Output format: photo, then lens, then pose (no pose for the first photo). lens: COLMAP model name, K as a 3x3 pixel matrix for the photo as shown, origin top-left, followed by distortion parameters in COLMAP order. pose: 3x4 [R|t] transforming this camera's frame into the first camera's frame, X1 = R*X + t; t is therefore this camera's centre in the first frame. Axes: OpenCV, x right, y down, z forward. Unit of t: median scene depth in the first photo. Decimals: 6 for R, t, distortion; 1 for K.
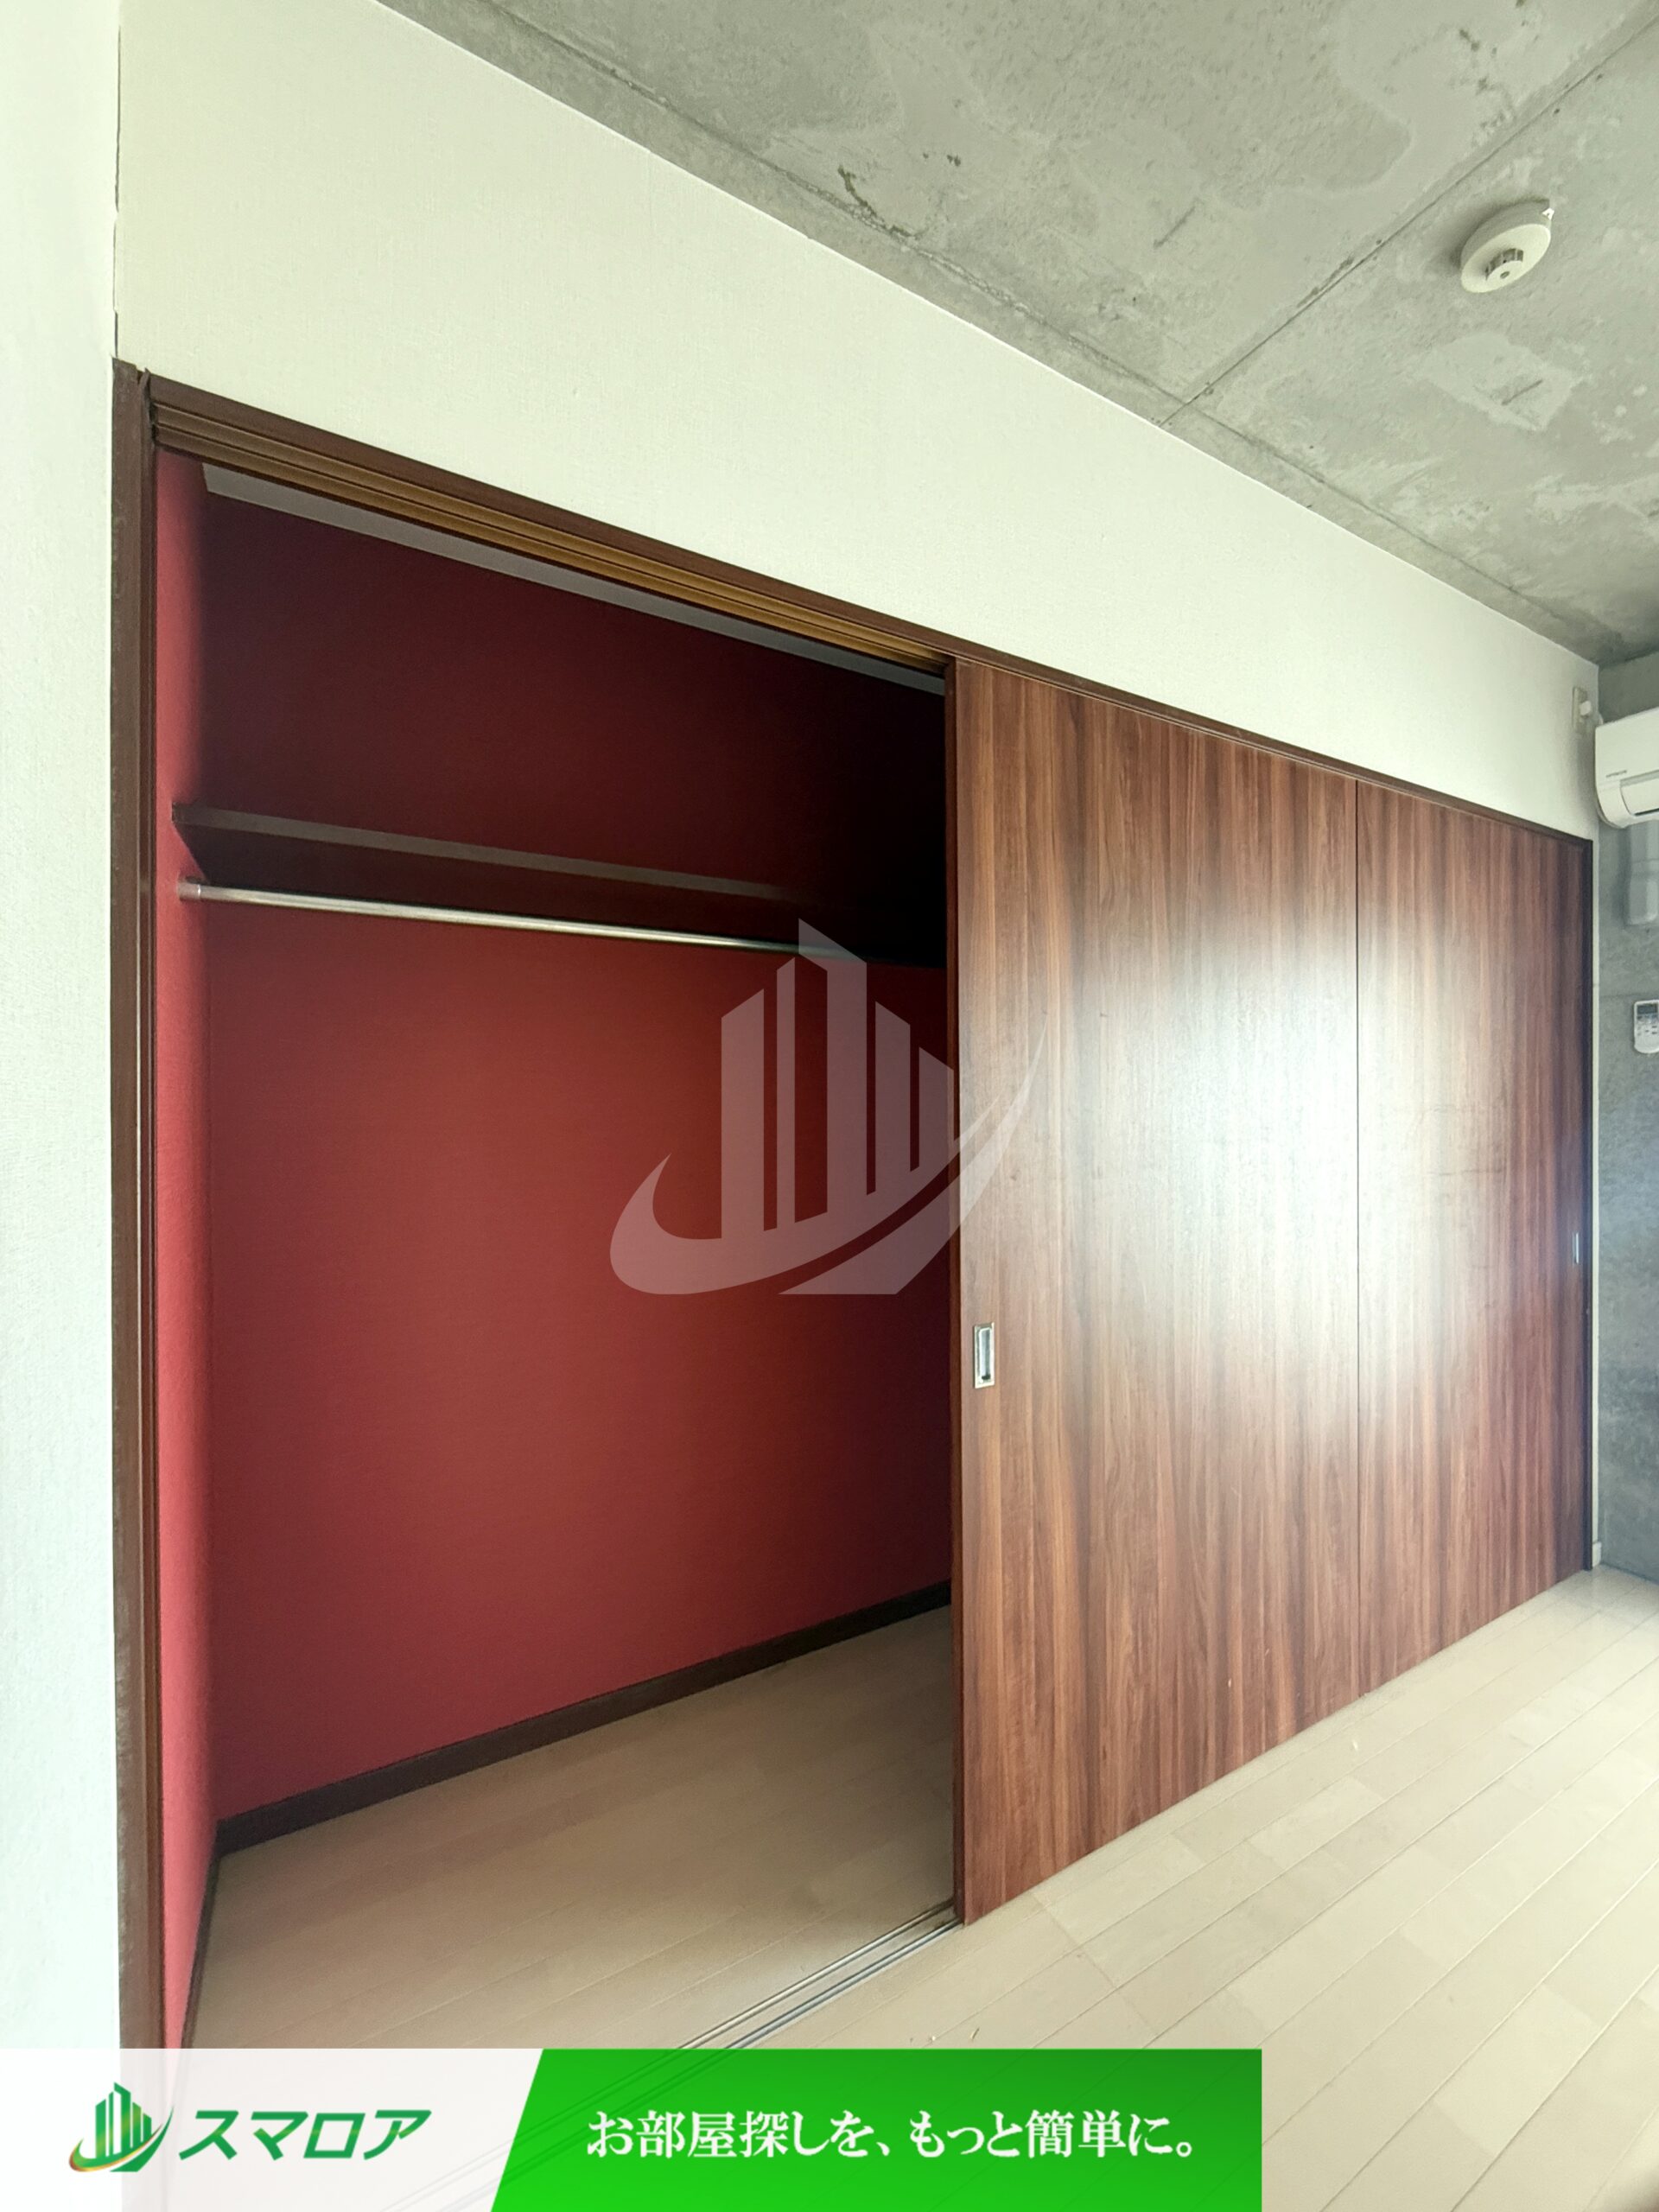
lens RADIAL K [[881.2, 0, 828.4], [0, 881.2, 1110.7], [0, 0, 1]] dist [-0.001689, 0.000033]
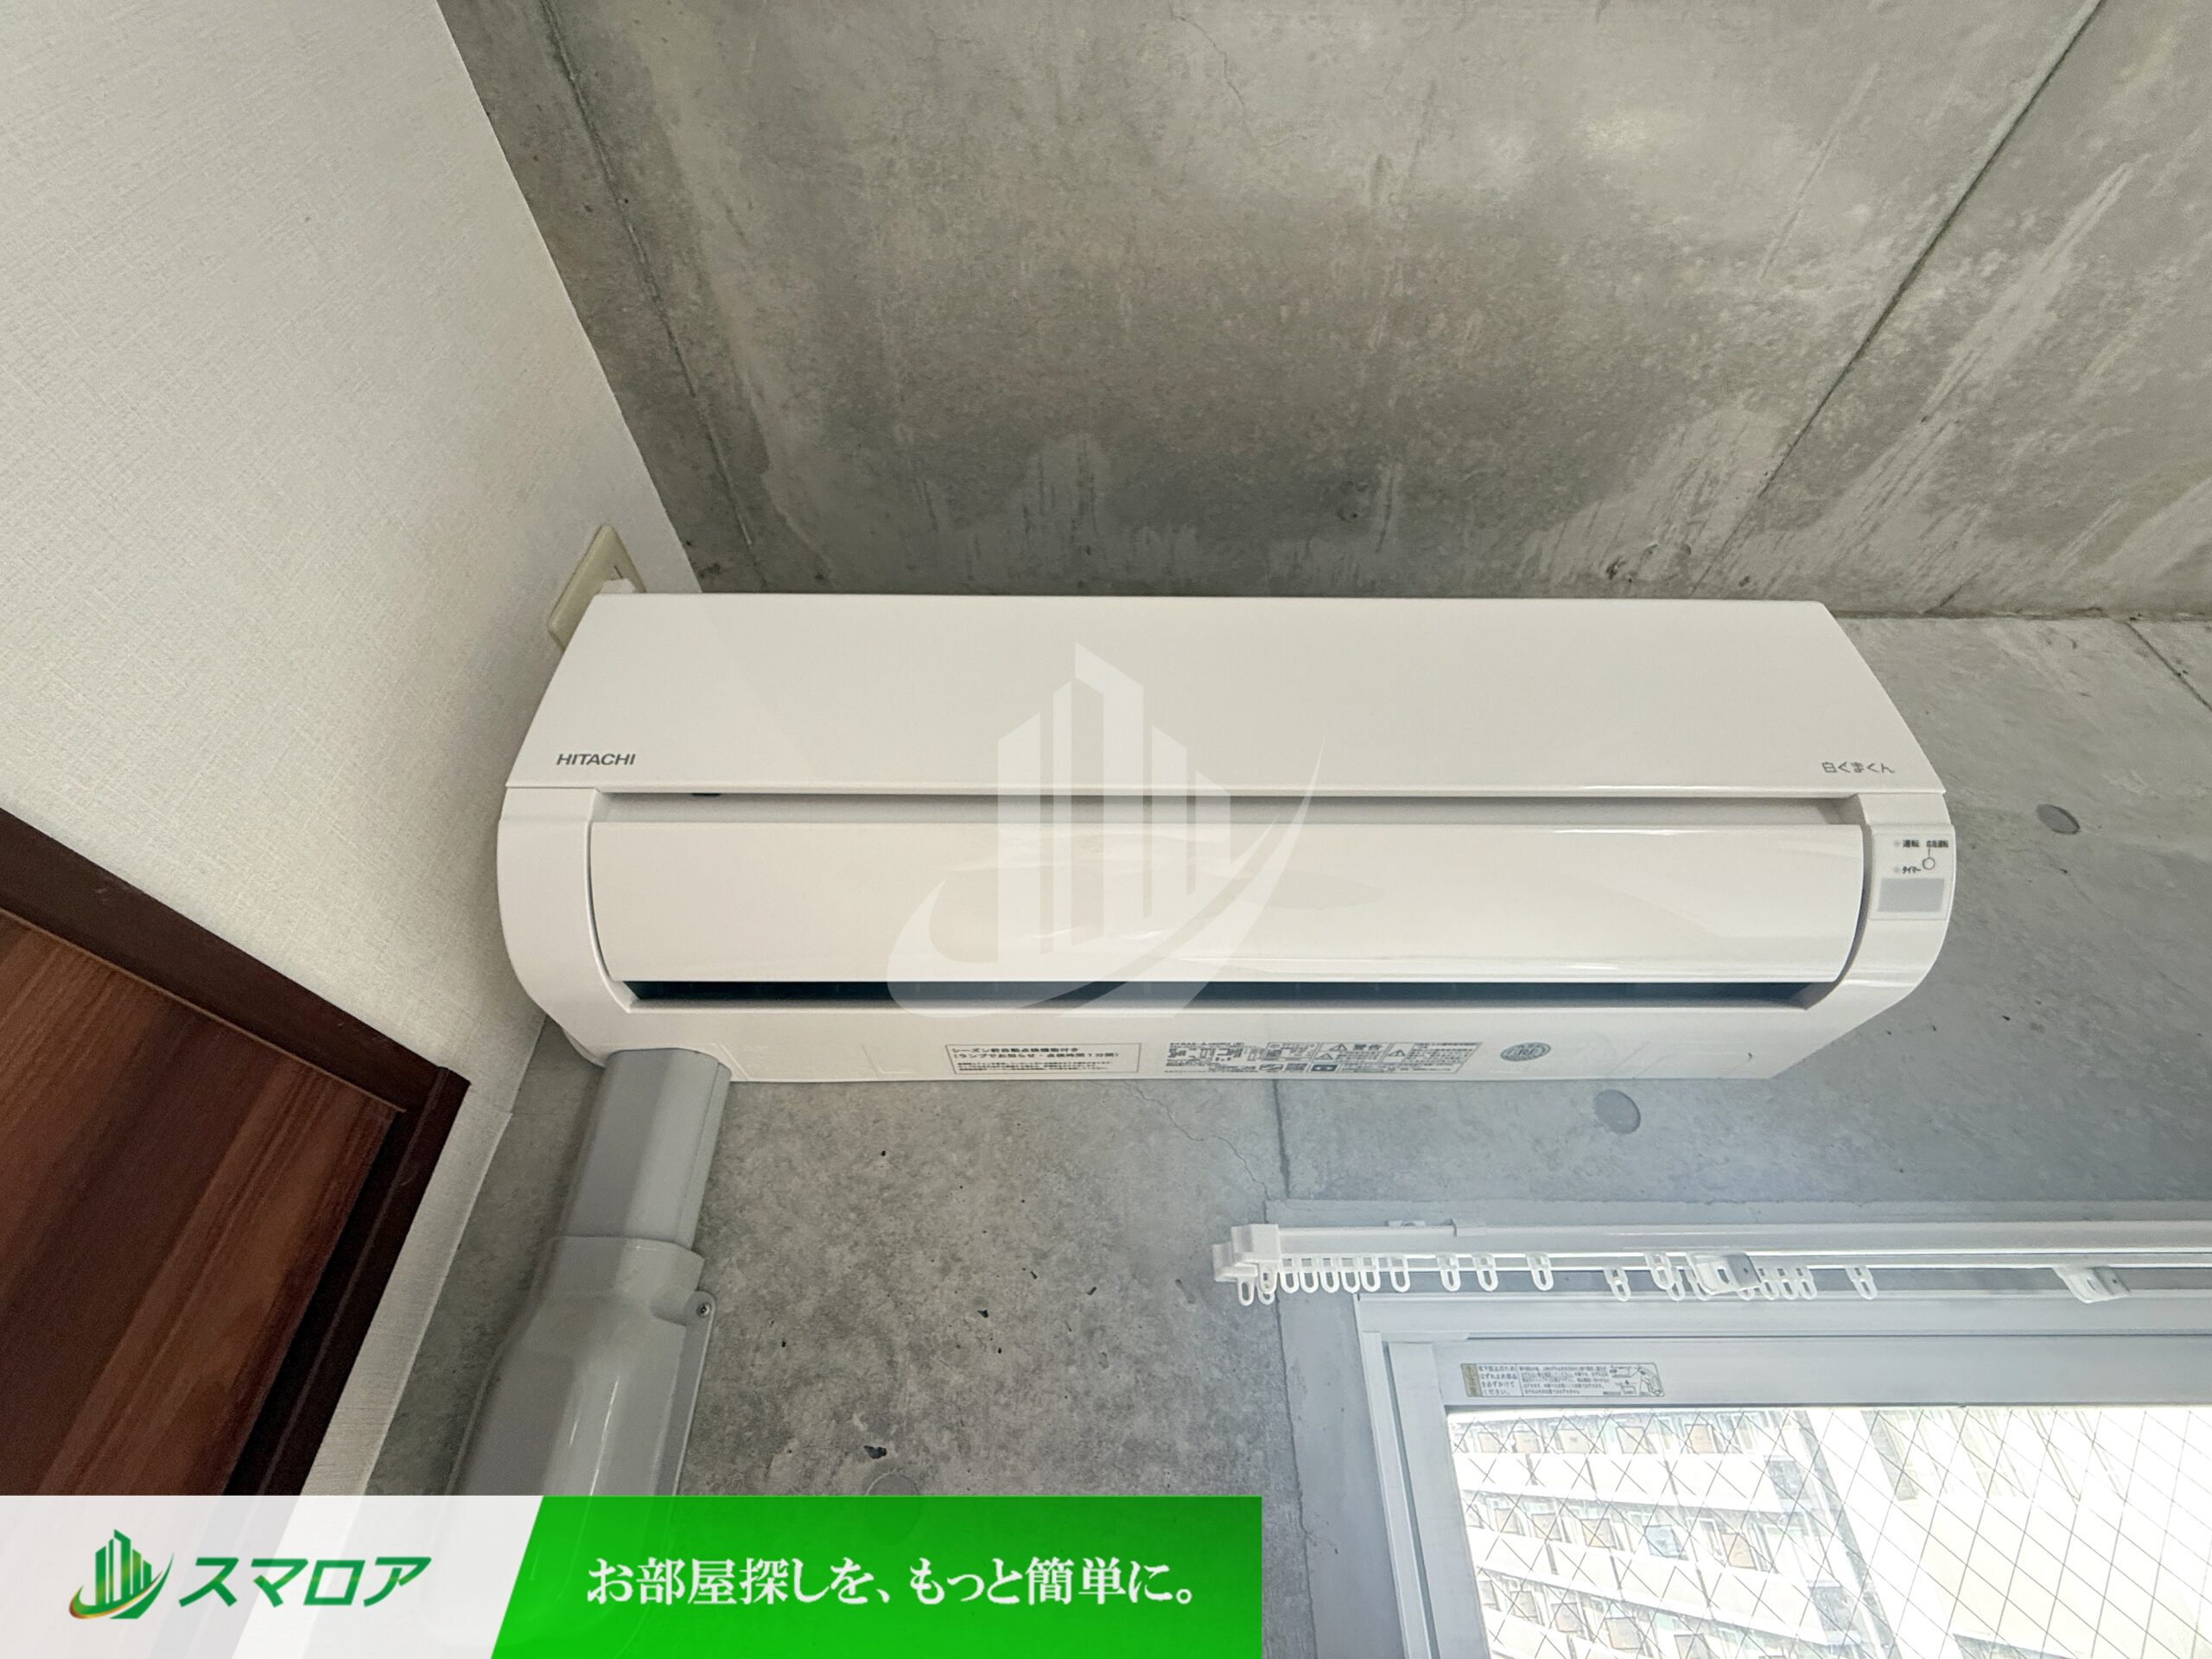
lens RADIAL K [[881.2, 0, 1102.8], [0, 881.2, 821.8], [0, 0, 1]] dist [-0.001689, 0.000033]
pose [[0.475495, 0.510933, 0.716137, 1.089574], [0.007146, 0.811782, -0.583916, -0.334300], [-0.879689, 0.282767, 0.382348, 1.102890]]
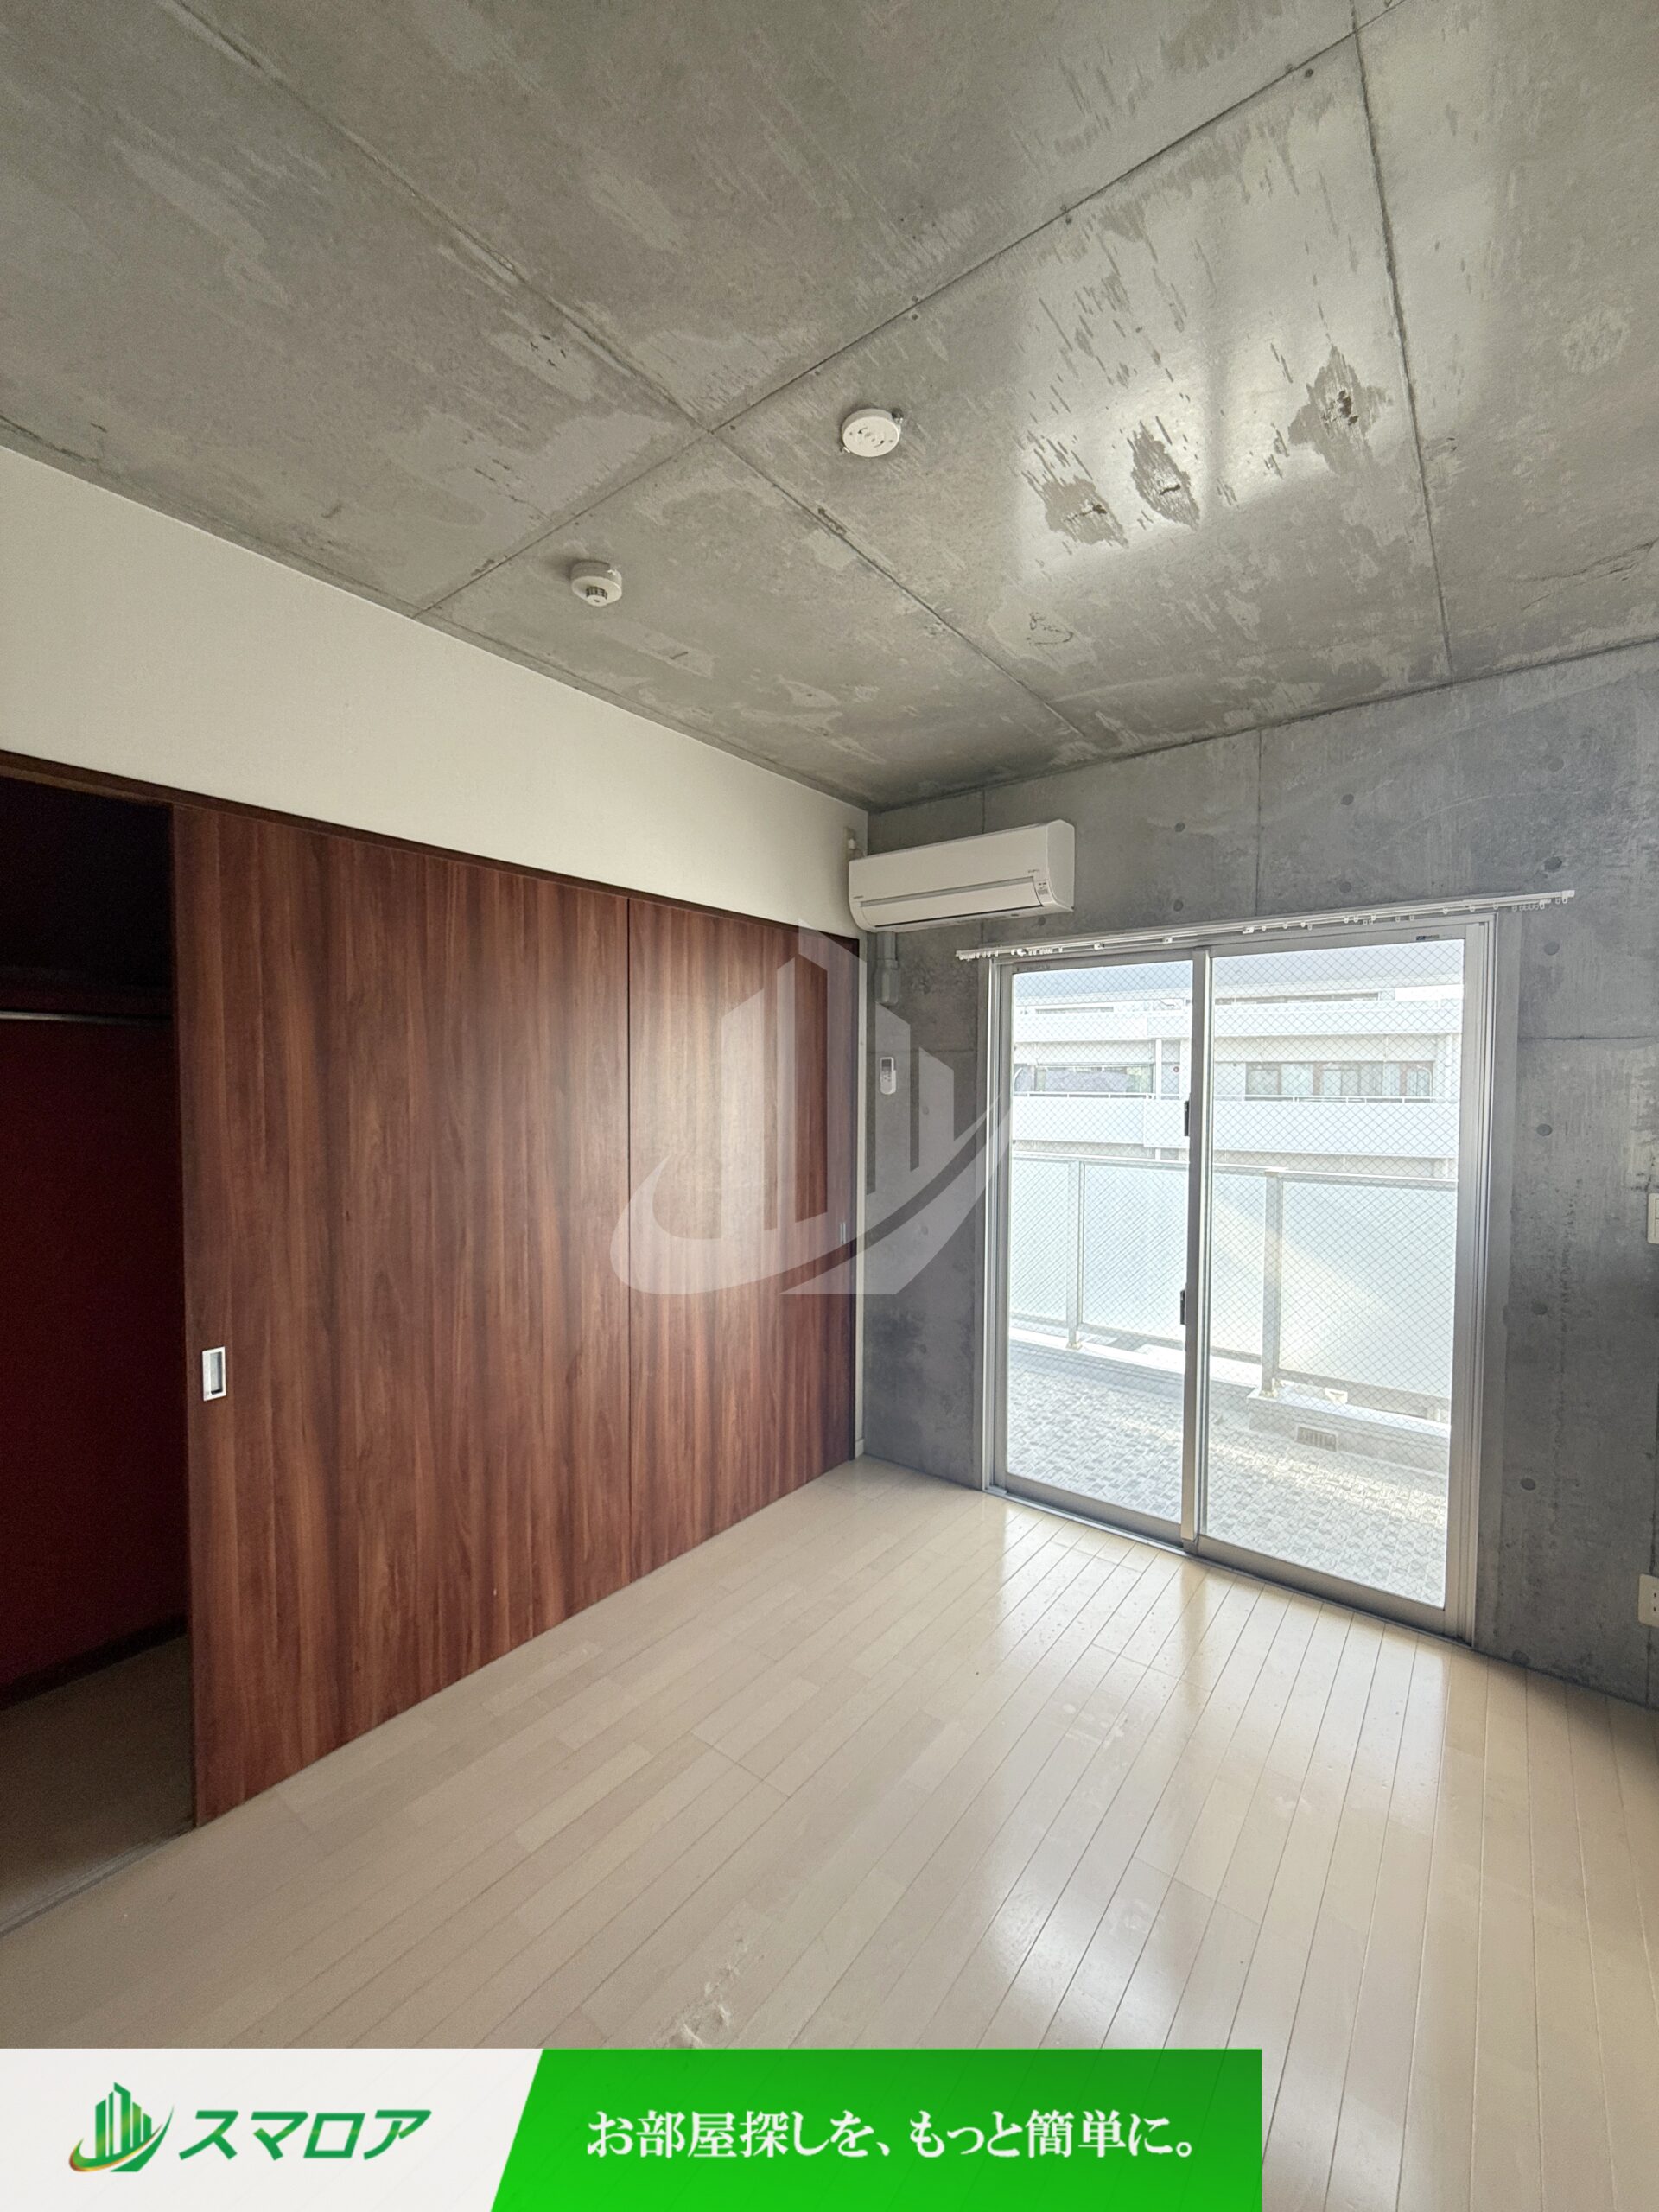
lens RADIAL K [[881.2, 0, 830.1], [0, 881.2, 1110.5], [0, 0, 1]] dist [-0.001689, 0.000033]
pose [[0.921034, -0.004658, 0.389453, 0.409153], [-0.007505, 0.999531, 0.029703, -0.112405], [-0.389409, -0.030280, 0.920567, -0.384872]]
